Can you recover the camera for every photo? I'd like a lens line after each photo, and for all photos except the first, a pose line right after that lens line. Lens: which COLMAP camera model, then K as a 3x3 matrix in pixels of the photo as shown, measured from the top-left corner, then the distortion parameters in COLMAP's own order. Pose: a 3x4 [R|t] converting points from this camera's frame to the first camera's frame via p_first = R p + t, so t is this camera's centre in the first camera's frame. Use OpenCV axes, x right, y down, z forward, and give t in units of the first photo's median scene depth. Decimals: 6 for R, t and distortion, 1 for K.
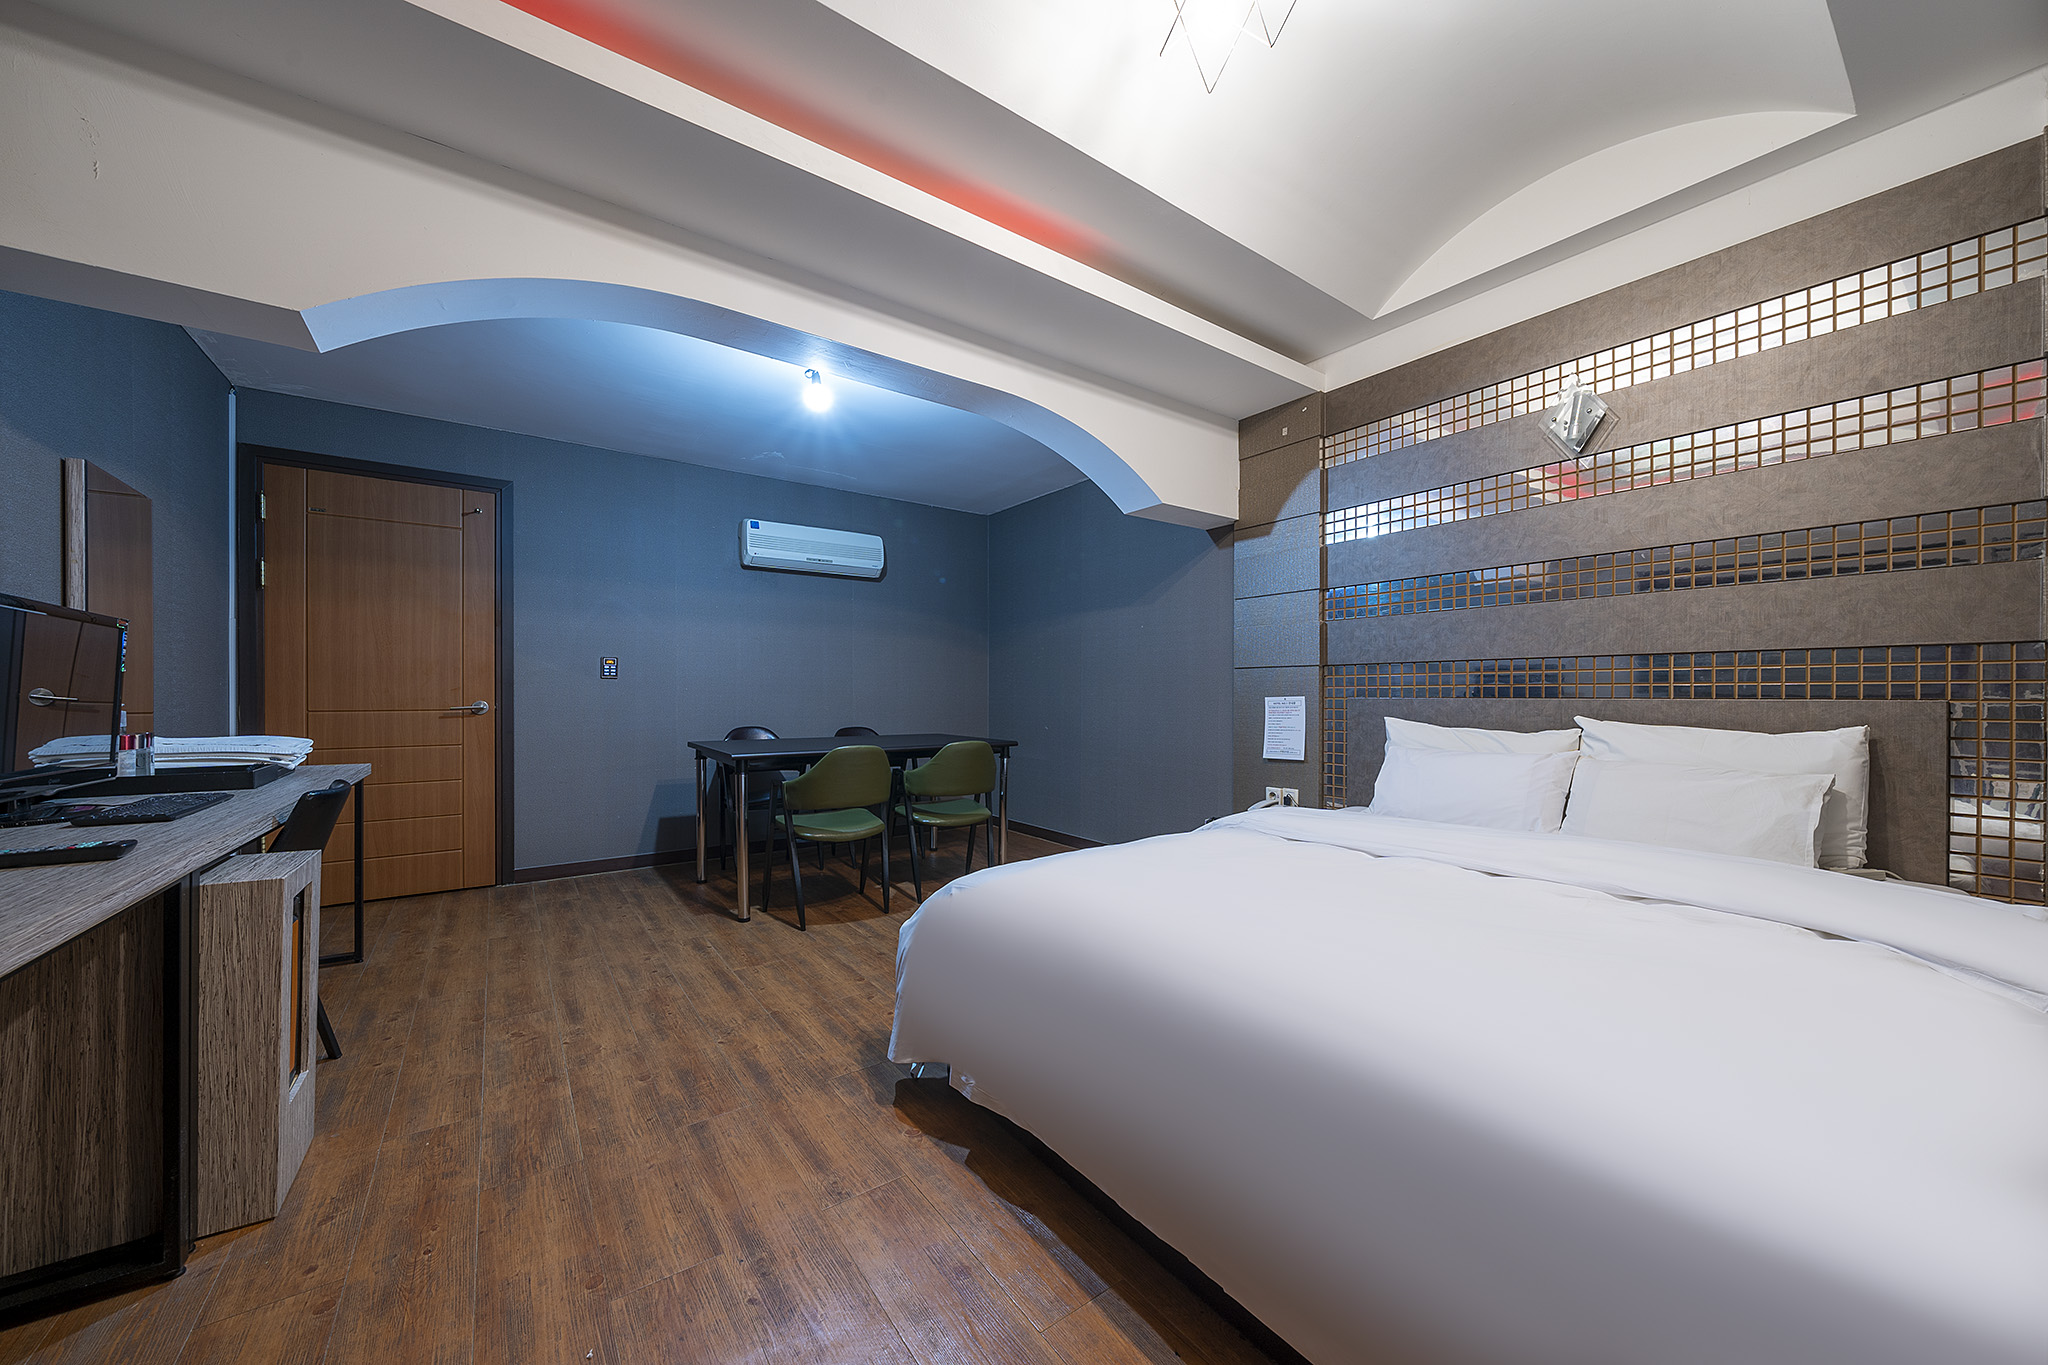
lens RADIAL K [[731.2, 0, 1062.7], [0, 731.2, 693.6], [0, 0, 1]] dist [-0.001020, -0.000149]
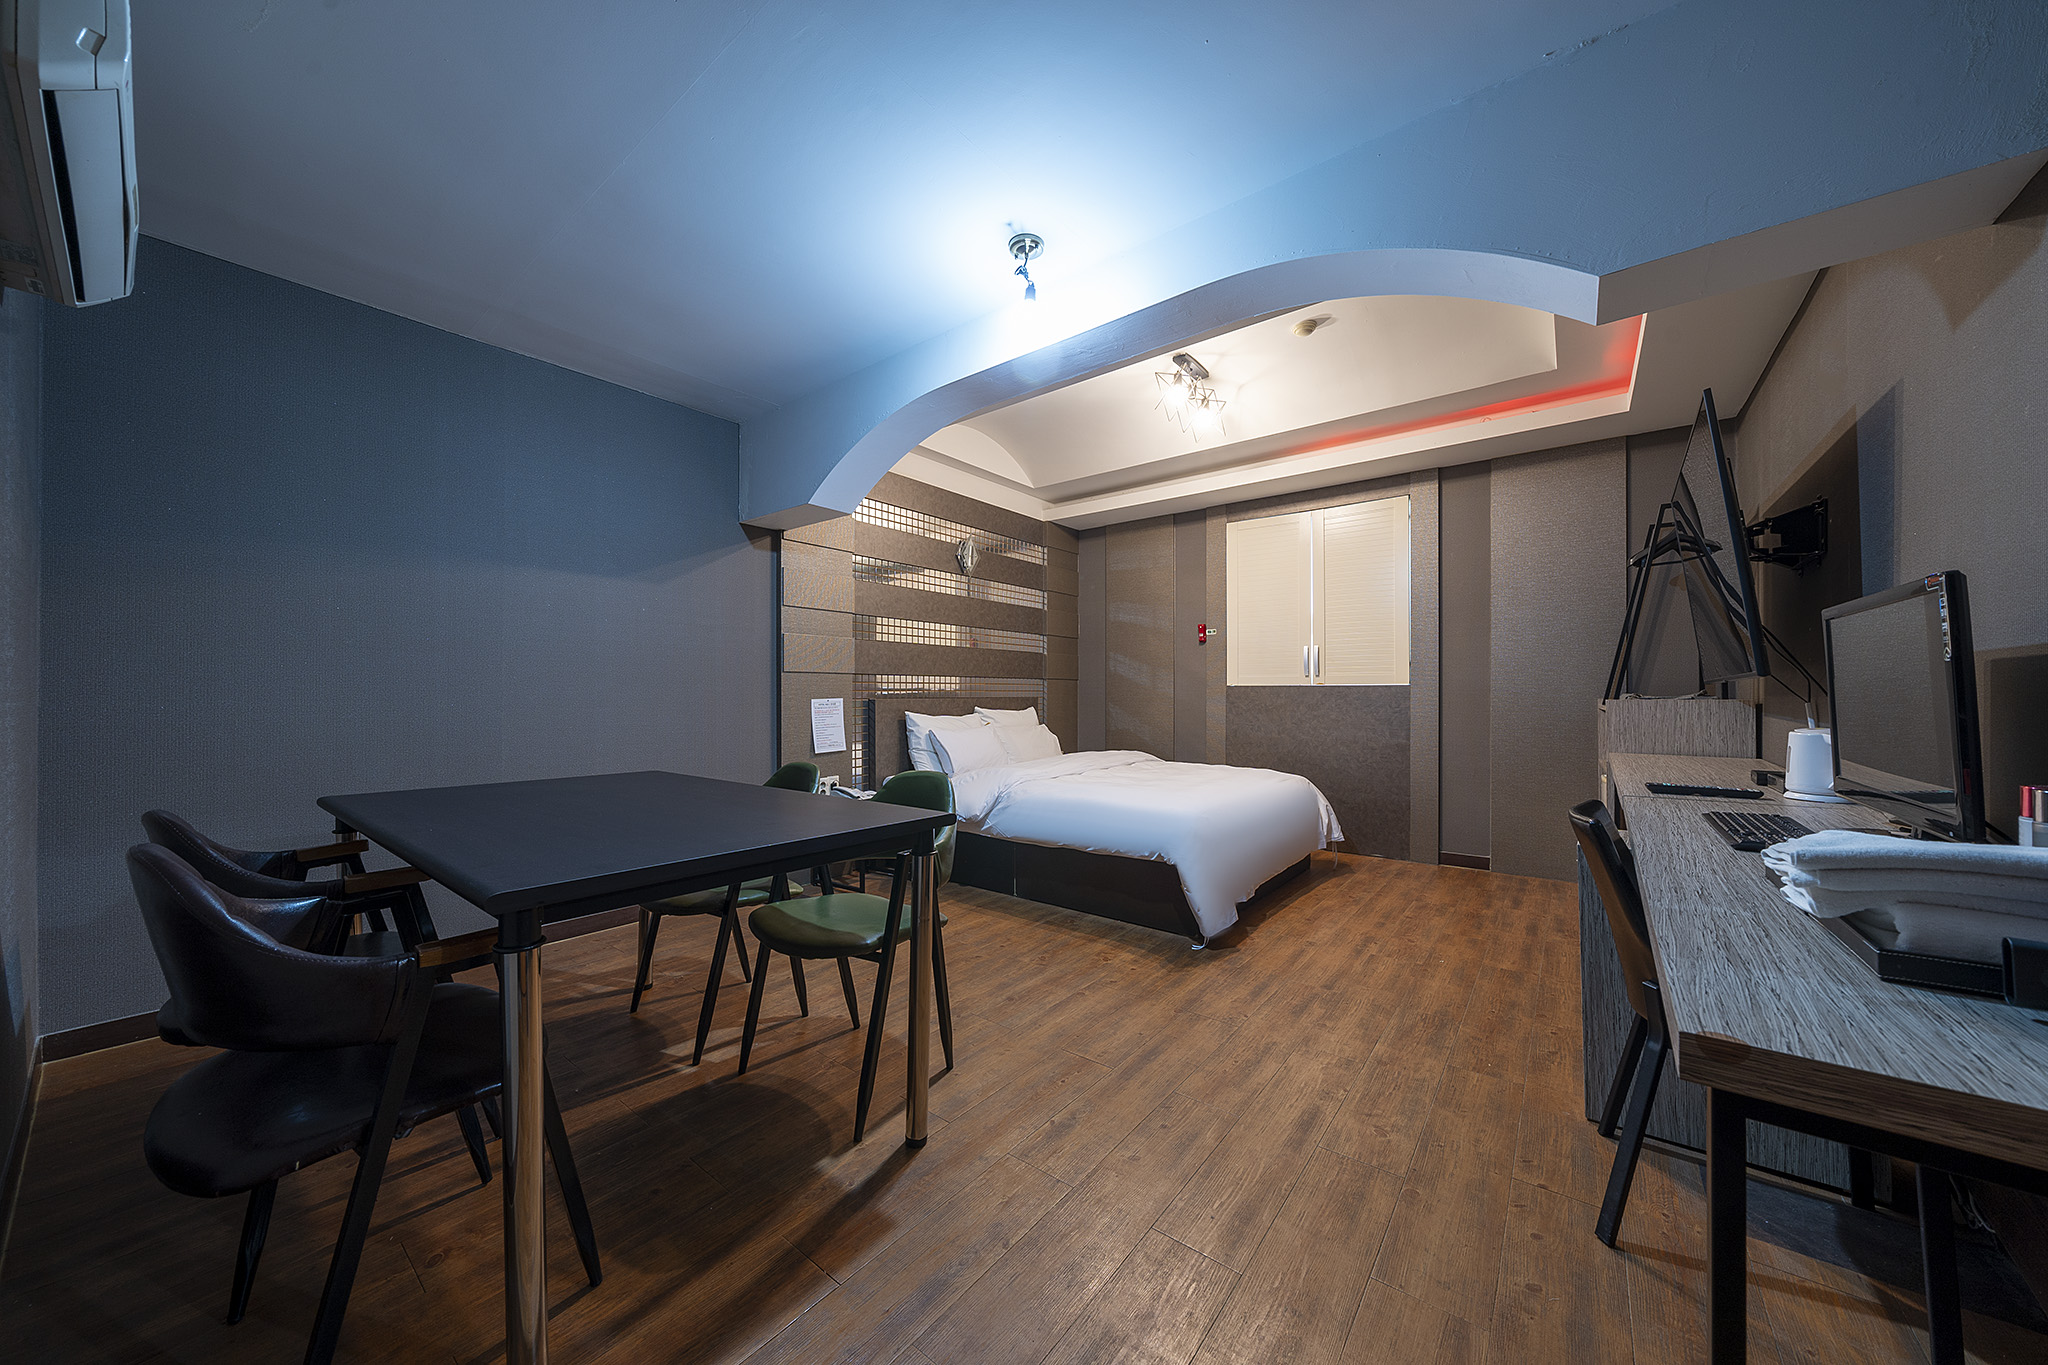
lens RADIAL K [[703.7, 0, 1018.8], [0, 703.7, 690.1], [0, 0, 1]] dist [-0.000337, -0.000032]
pose [[-0.242277, 0.004880, 0.970195, -0.912971], [-0.001536, 0.999984, -0.005413, -0.003939], [-0.970206, -0.002801, -0.242266, 1.026553]]
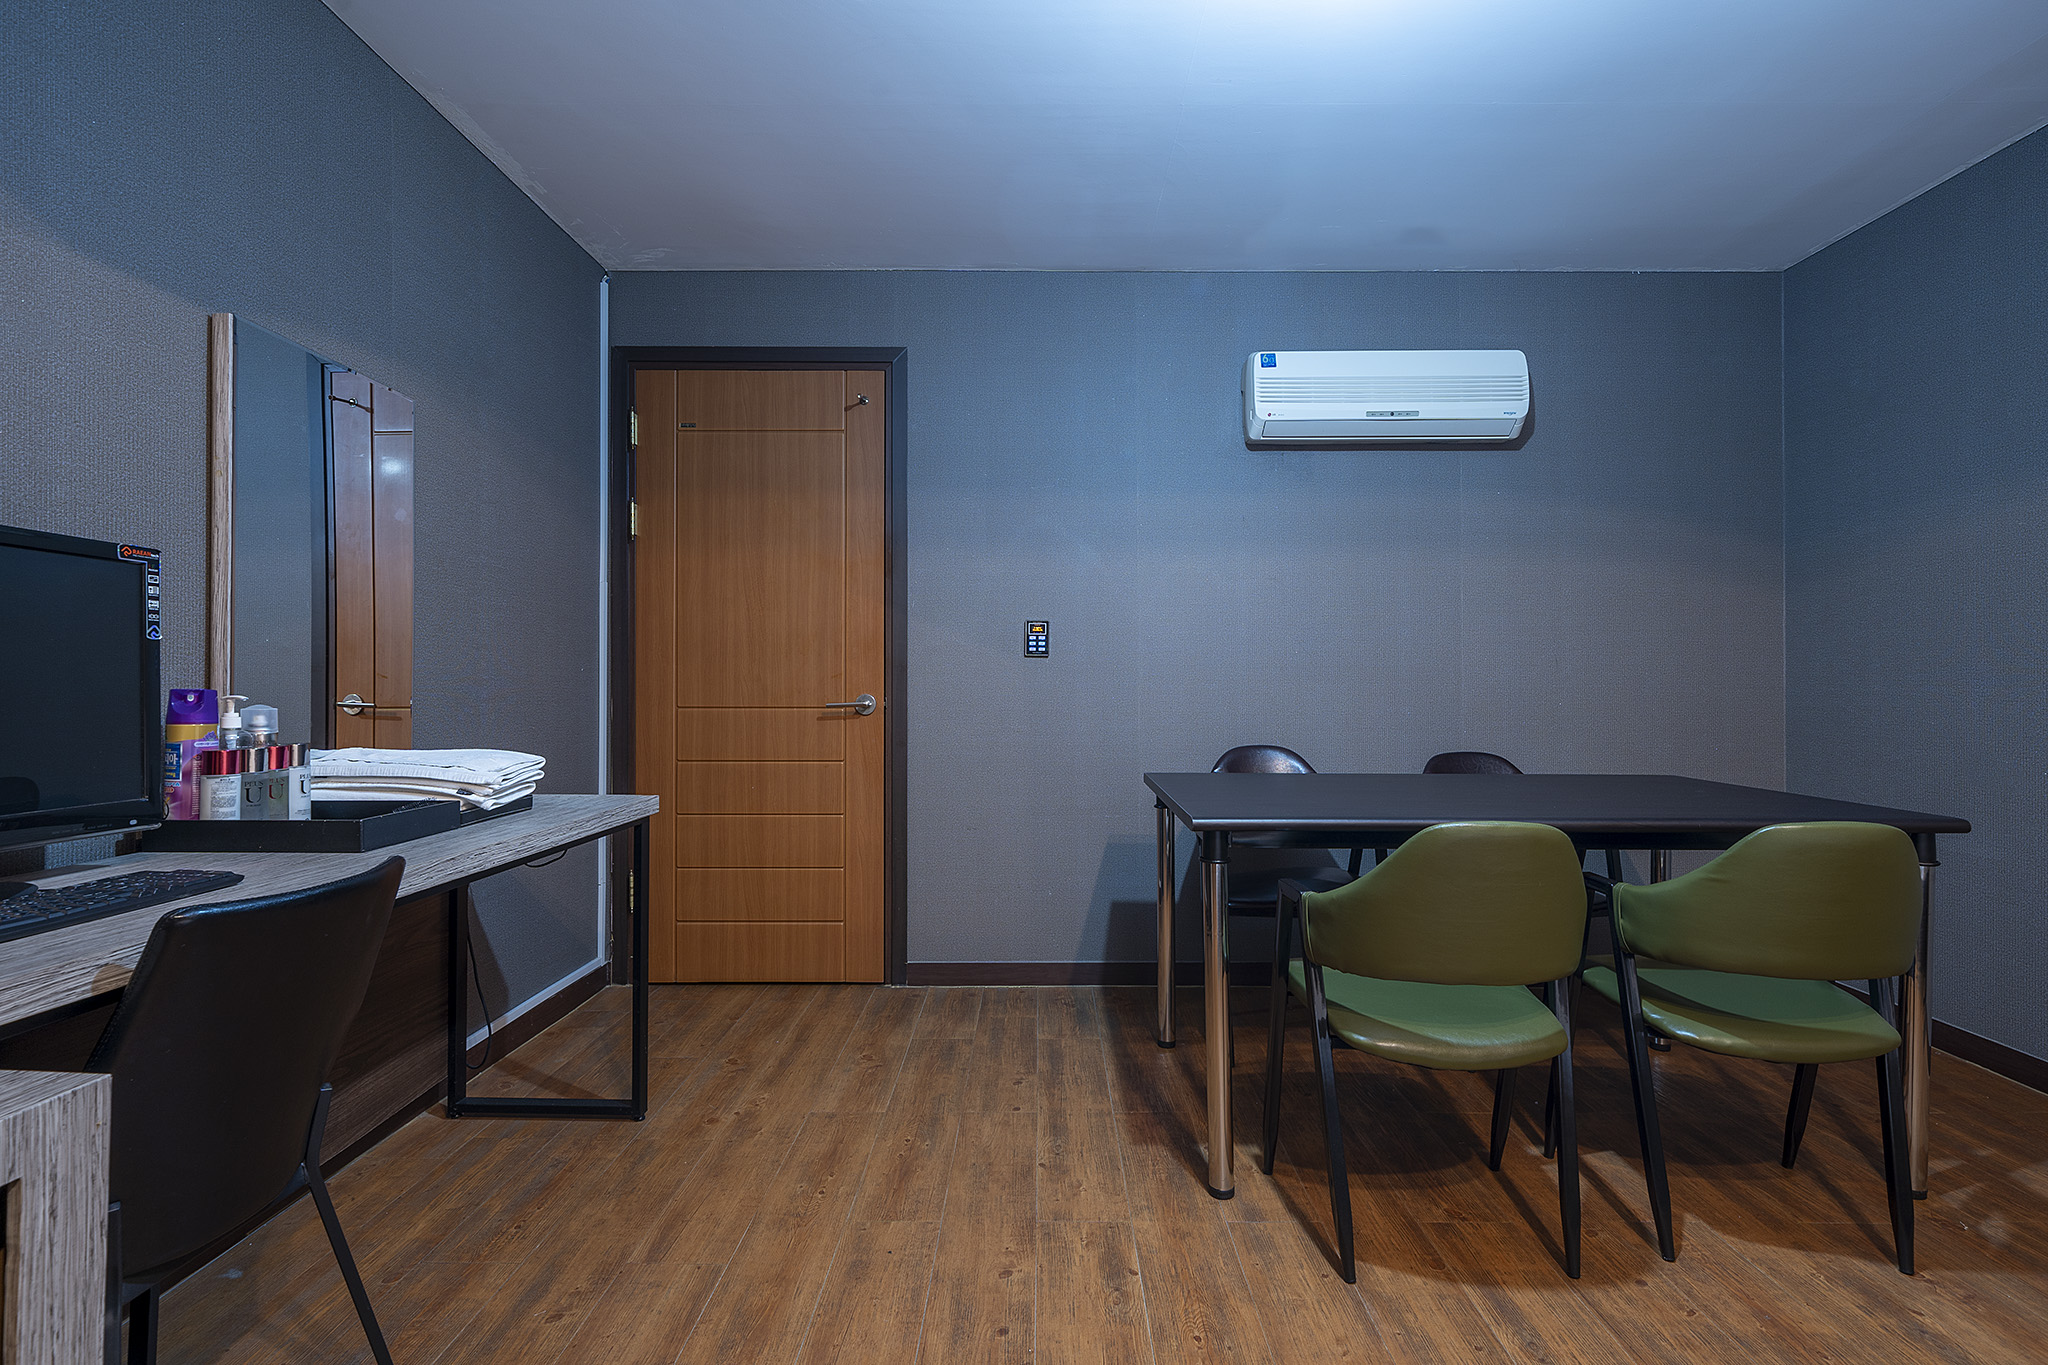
lens RADIAL K [[1010.3, 0, 1053.0], [0, 1010.3, 682.7], [0, 0, 1]] dist [-0.002109, -0.000258]
pose [[0.797420, -0.001852, -0.603422, -0.143492], [0.000351, 0.999997, -0.002605, 0.002668], [0.603424, 0.001866, 0.797418, 0.438254]]
